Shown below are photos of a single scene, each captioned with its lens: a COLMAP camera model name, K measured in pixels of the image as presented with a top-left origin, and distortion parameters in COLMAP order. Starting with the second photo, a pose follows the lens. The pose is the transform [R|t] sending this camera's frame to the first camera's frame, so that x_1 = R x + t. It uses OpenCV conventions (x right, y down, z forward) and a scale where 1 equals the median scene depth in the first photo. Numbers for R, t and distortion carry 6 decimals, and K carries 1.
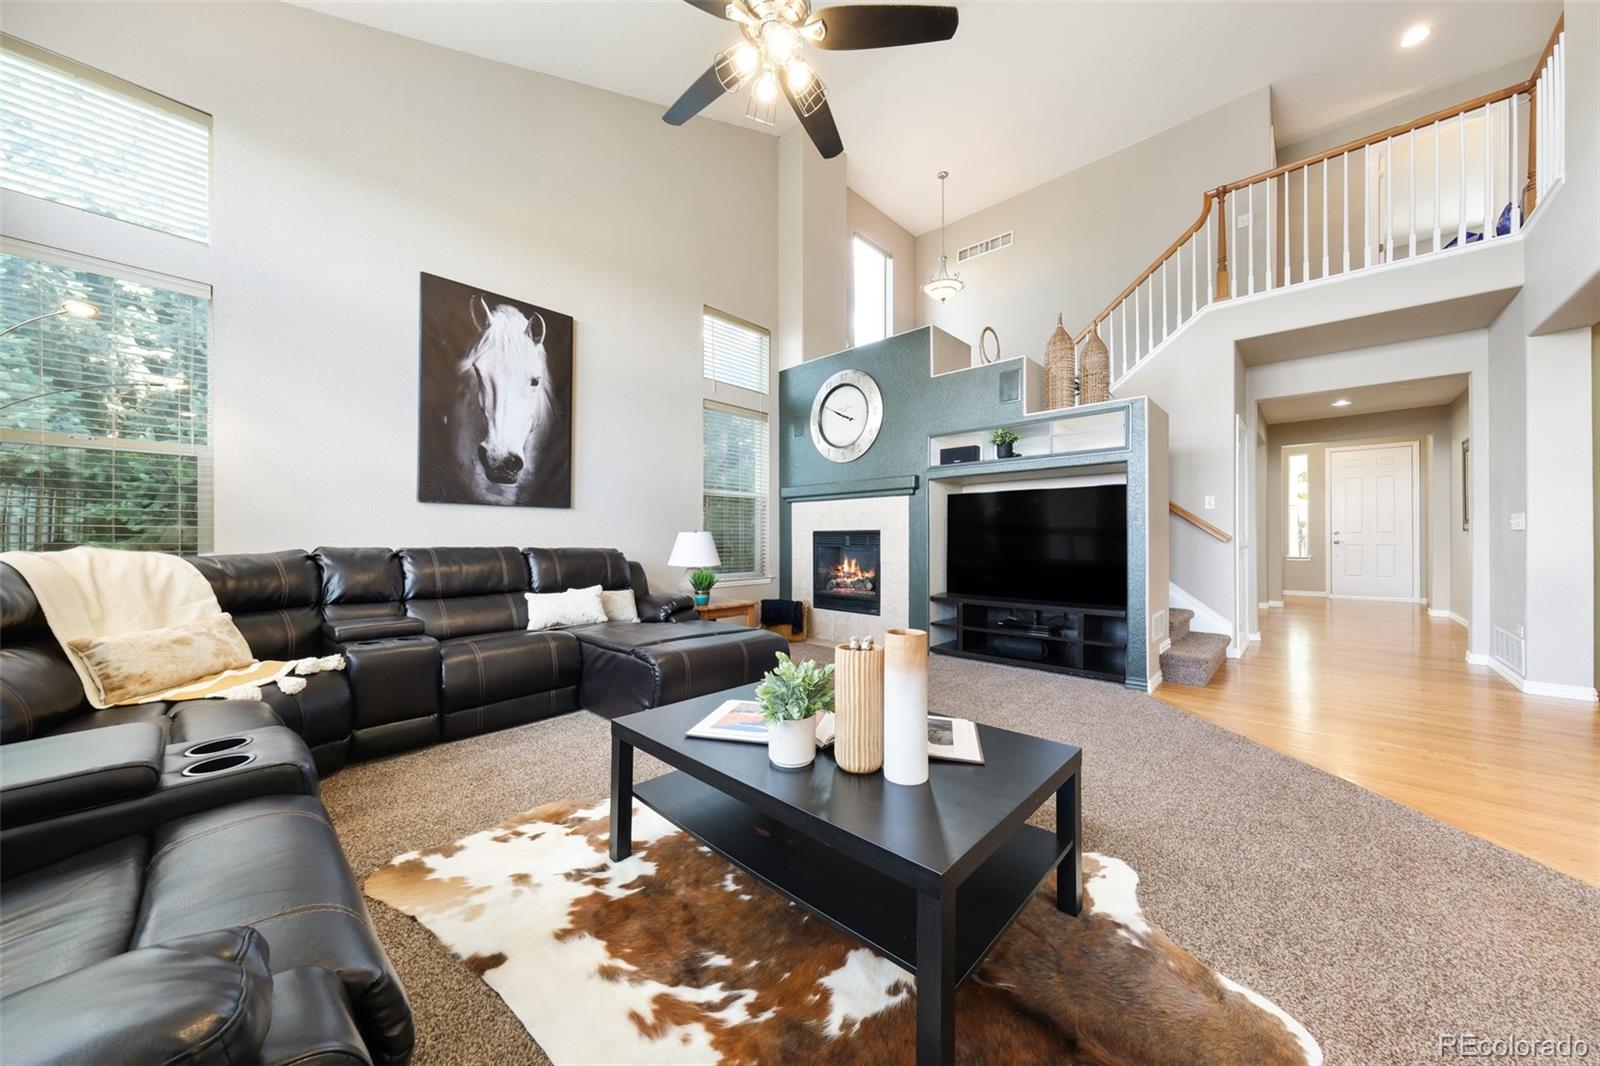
lens RADIAL K [[552.0, 0, 800.4], [0, 552.0, 533.3], [0, 0, 1]] dist [-0.000981, -0.000013]
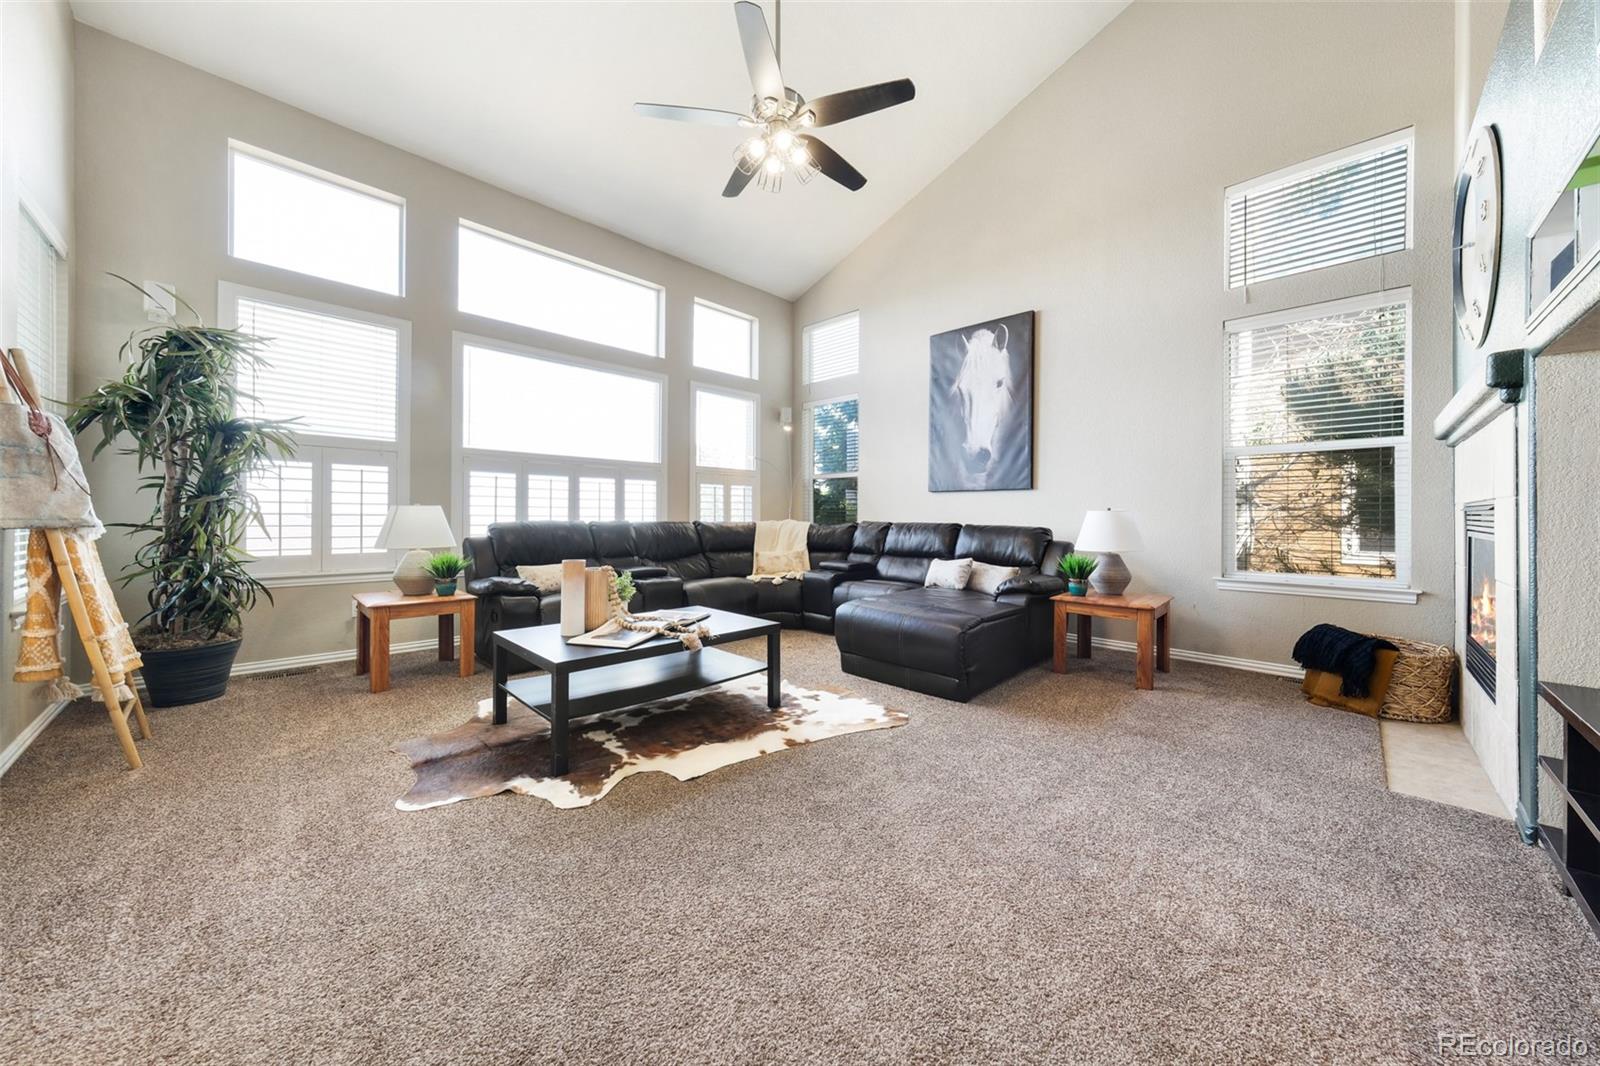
lens RADIAL K [[552.0, 0, 811.8], [0, 552.0, 517.1], [0, 0, 1]] dist [-0.000981, -0.000013]
pose [[-0.021953, 0.006135, -0.999740, 0.725862], [0.006484, 0.999961, 0.005994, 0.000770], [0.999738, -0.006351, -0.021992, 0.644231]]
